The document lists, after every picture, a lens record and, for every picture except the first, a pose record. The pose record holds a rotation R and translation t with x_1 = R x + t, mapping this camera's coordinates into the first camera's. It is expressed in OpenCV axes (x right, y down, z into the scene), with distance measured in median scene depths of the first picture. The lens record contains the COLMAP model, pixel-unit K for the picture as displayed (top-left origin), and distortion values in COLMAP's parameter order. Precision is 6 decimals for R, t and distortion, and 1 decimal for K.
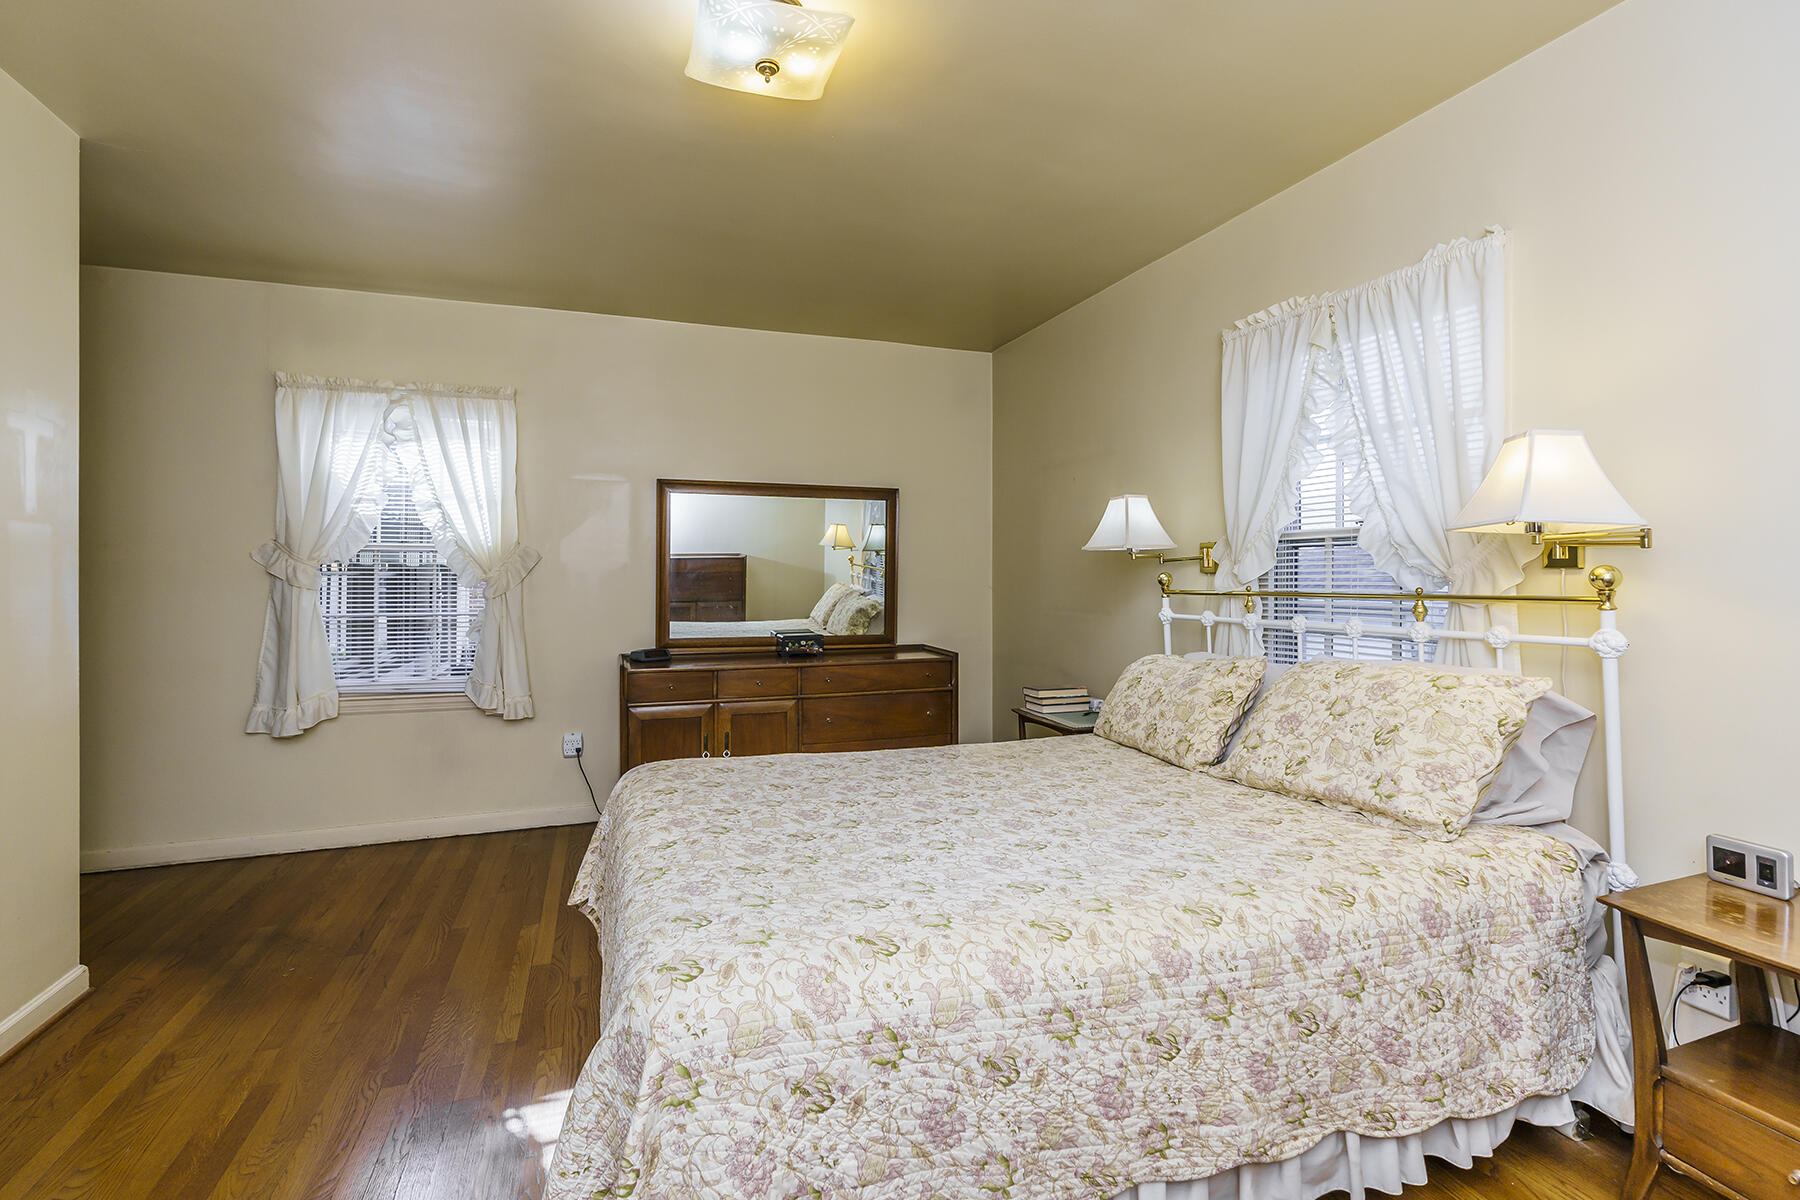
lens RADIAL K [[822.2, 0, 903.9], [0, 822.2, 582.8], [0, 0, 1]] dist [0.002925, 0.000317]
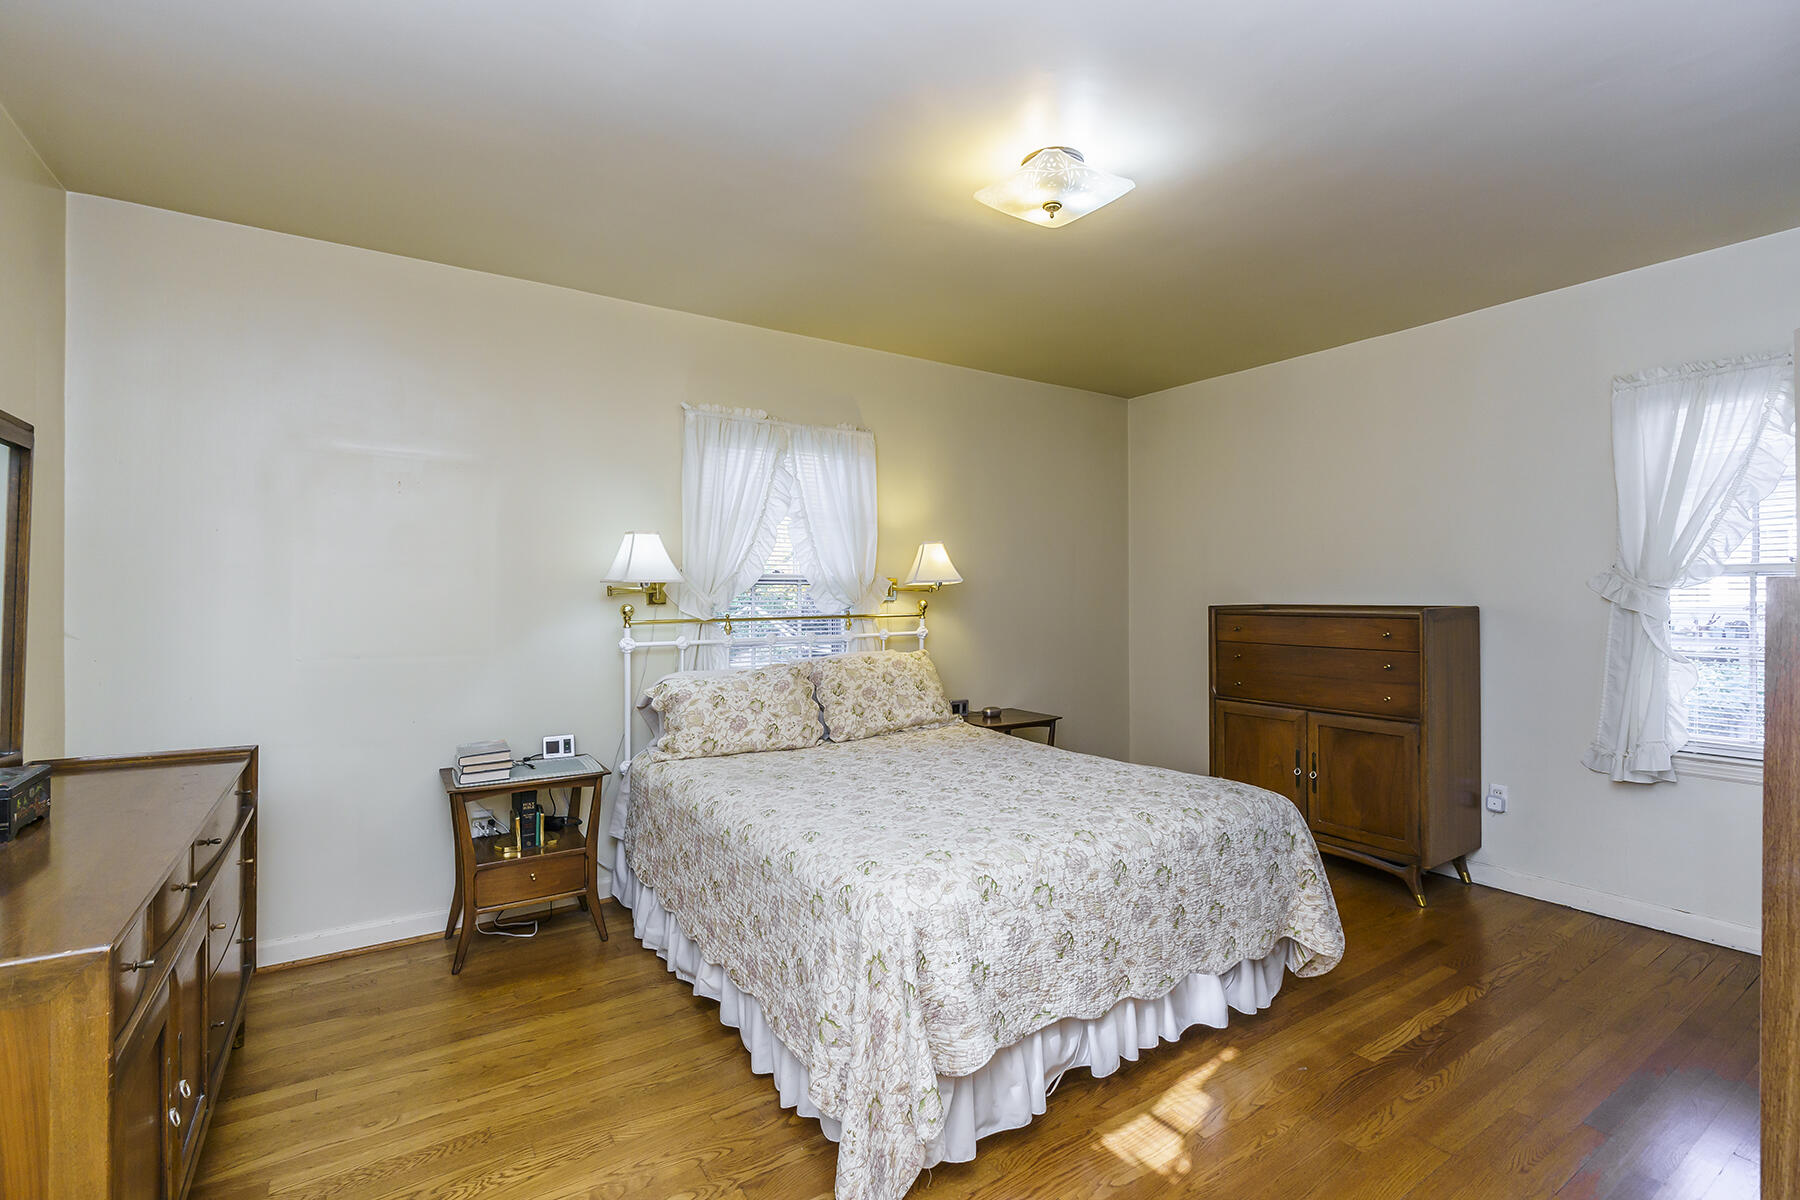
lens RADIAL K [[822.2, 0, 905.4], [0, 822.2, 595.4], [0, 0, 1]] dist [0.002925, 0.000317]
pose [[-0.237744, -0.001649, 0.971327, -1.119002], [0.009652, 0.999945, 0.004060, -0.033262], [-0.971280, 0.010341, -0.237715, 1.280387]]
